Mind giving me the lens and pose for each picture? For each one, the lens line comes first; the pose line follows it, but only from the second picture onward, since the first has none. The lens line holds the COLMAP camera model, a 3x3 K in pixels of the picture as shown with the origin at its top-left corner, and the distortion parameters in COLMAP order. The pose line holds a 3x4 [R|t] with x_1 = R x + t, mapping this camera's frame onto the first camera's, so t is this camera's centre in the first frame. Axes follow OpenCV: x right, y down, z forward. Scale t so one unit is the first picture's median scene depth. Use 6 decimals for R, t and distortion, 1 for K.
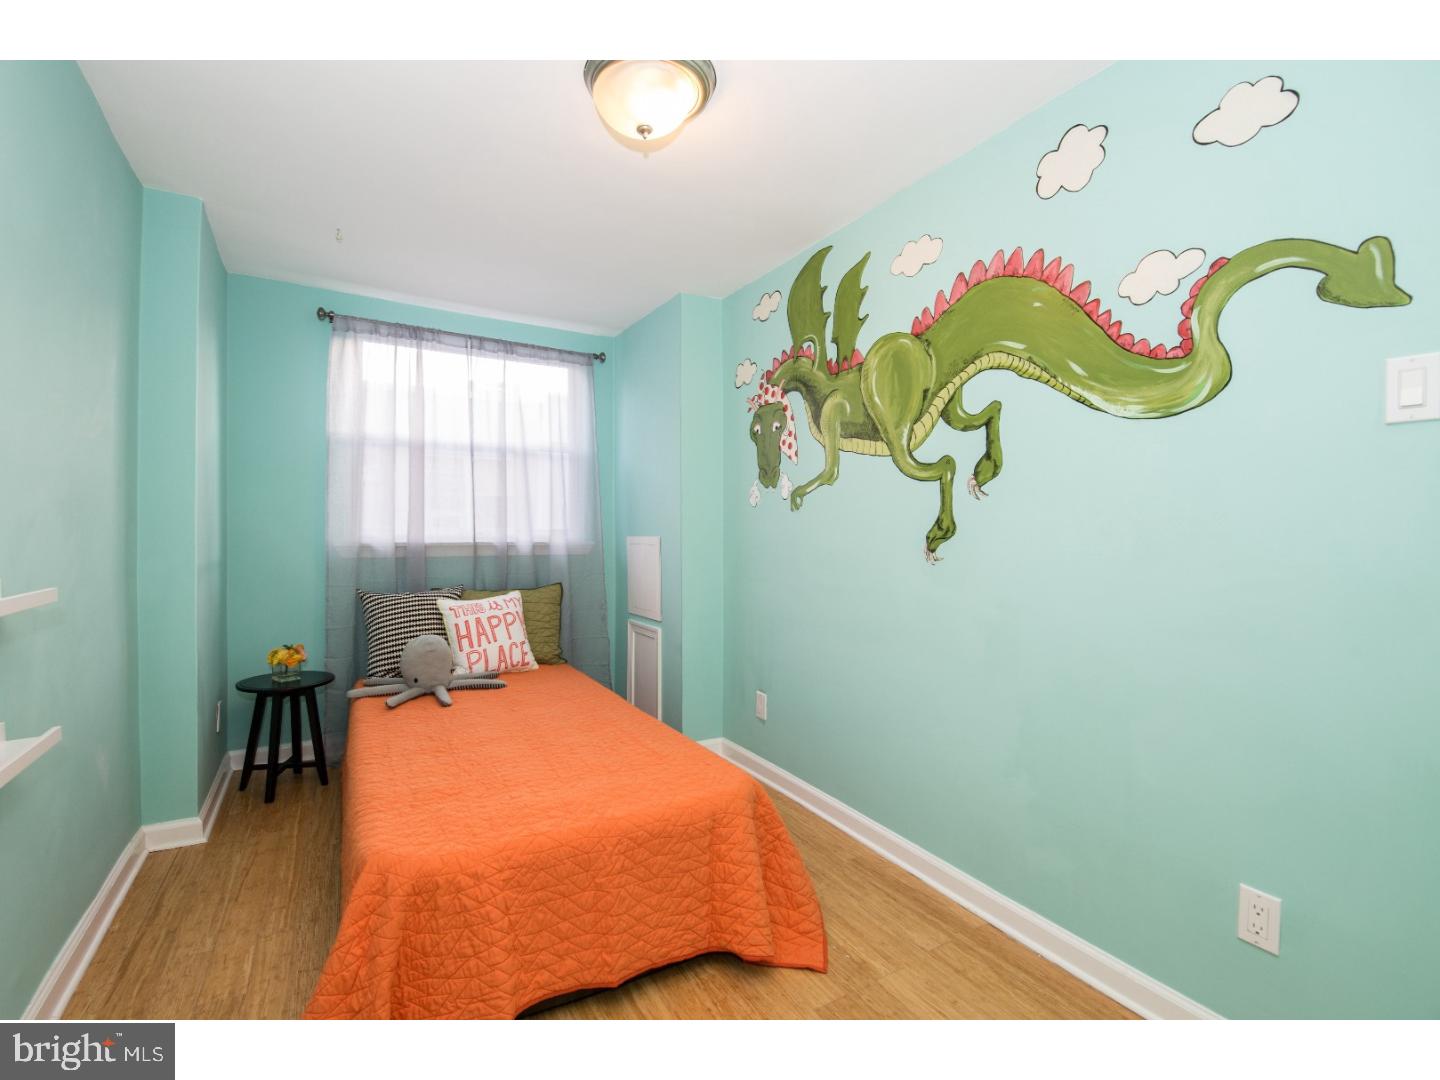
lens RADIAL K [[633.4, 0, 712.2], [0, 633.4, 535.1], [0, 0, 1]] dist [-0.003955, -0.005326]
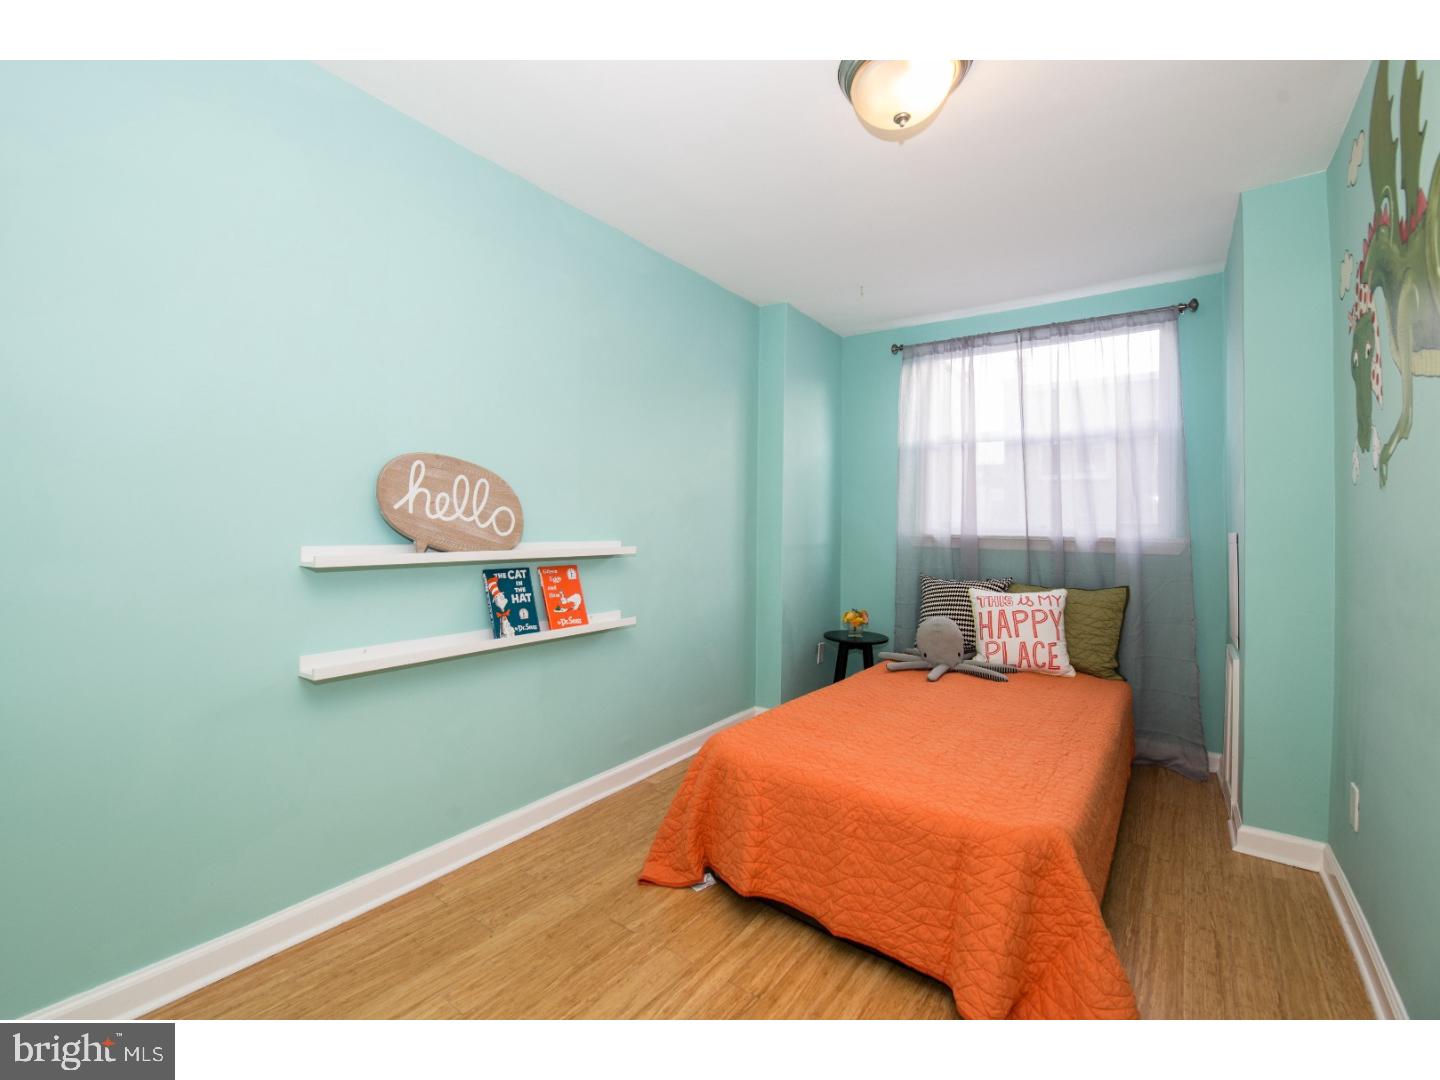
lens RADIAL K [[633.4, 0, 715.9], [0, 633.4, 526.4], [0, 0, 1]] dist [-0.003955, -0.005326]
pose [[0.401799, 0.003488, -0.915721, 0.374168], [-0.017844, 0.999833, -0.004021, 0.009839], [0.915554, 0.017956, 0.401794, 0.179231]]
